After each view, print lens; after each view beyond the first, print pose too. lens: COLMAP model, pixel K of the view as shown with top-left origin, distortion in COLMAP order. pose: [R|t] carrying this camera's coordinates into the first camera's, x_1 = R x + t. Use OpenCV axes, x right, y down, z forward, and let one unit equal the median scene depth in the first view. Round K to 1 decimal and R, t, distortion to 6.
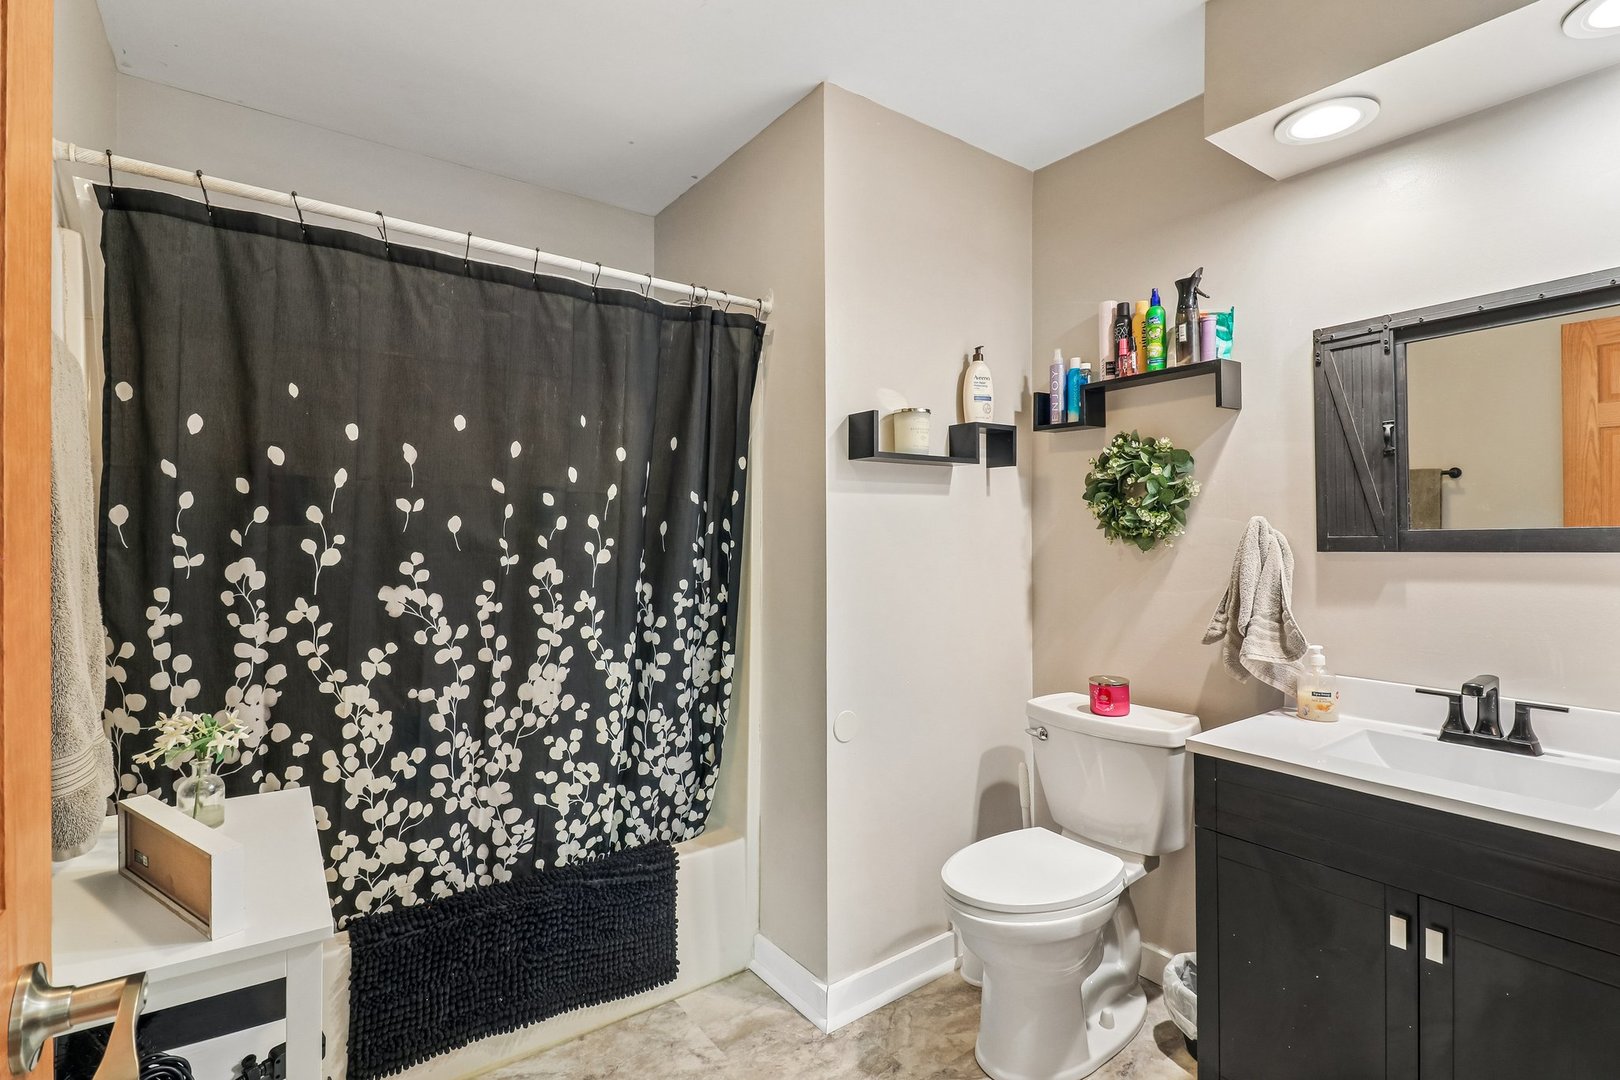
lens RADIAL K [[762.8, 0, 806.4], [0, 762.8, 530.2], [0, 0, 1]] dist [0.013307, -0.012010]
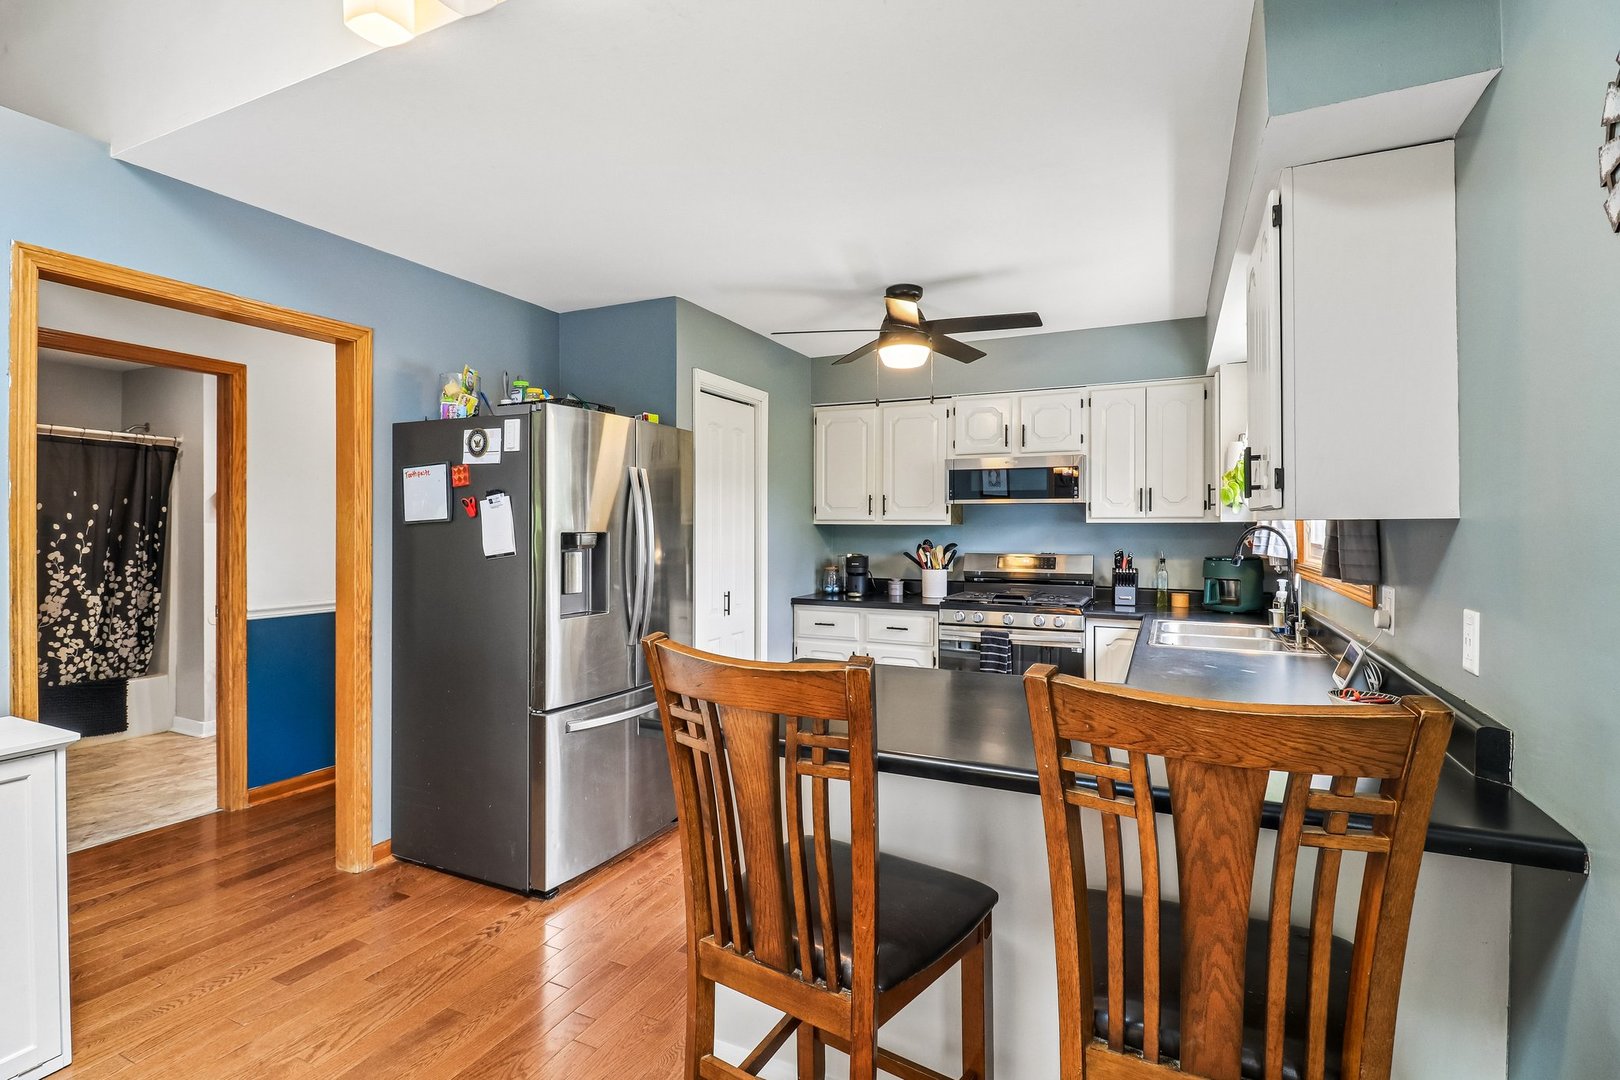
lens RADIAL K [[762.8, 0, 802.8], [0, 762.8, 528.3], [0, 0, 1]] dist [0.013307, -0.012010]
pose [[0.877323, 0.000810, 0.479900, 0.534708], [-0.000489, 1.000000, -0.000794, -0.032169], [-0.479900, 0.000462, 0.877323, -2.099910]]
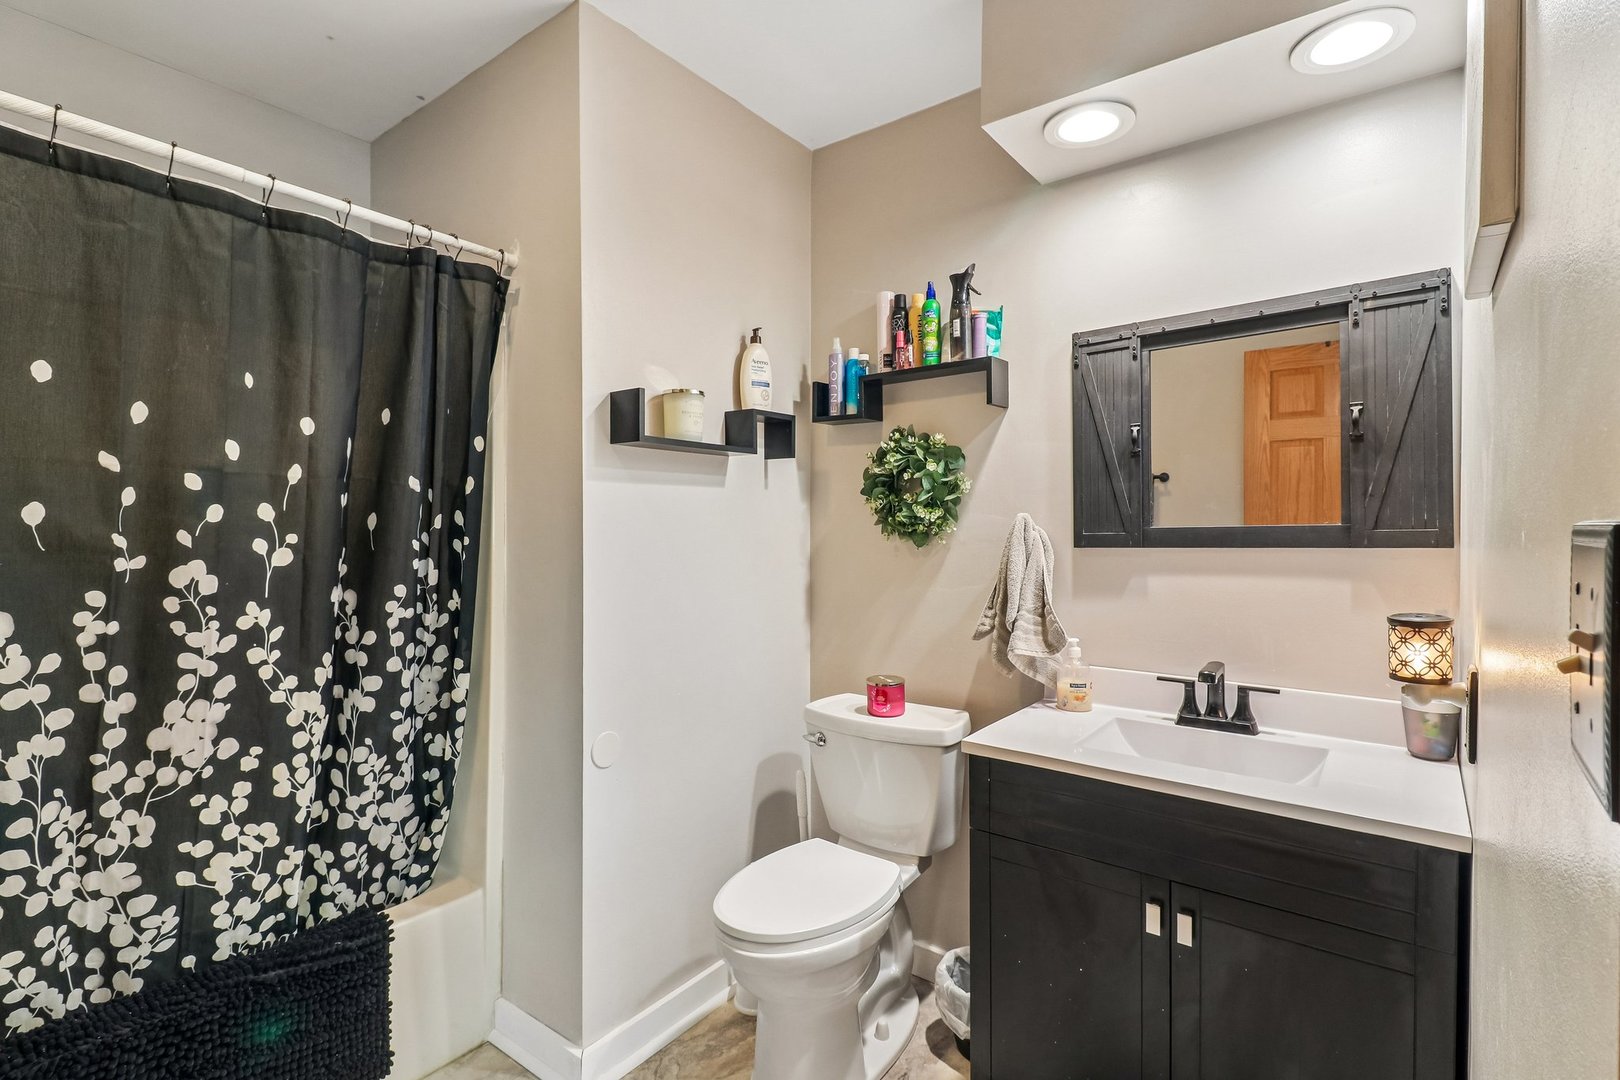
lens RADIAL K [[762.8, 0, 810.3], [0, 762.8, 533.3], [0, 0, 1]] dist [0.013307, -0.012010]
pose [[0.958080, 0.001710, 0.286496, 0.025377], [-0.004558, 0.999947, 0.009272, 0.000519], [-0.286465, -0.010189, 0.958036, 0.099755]]
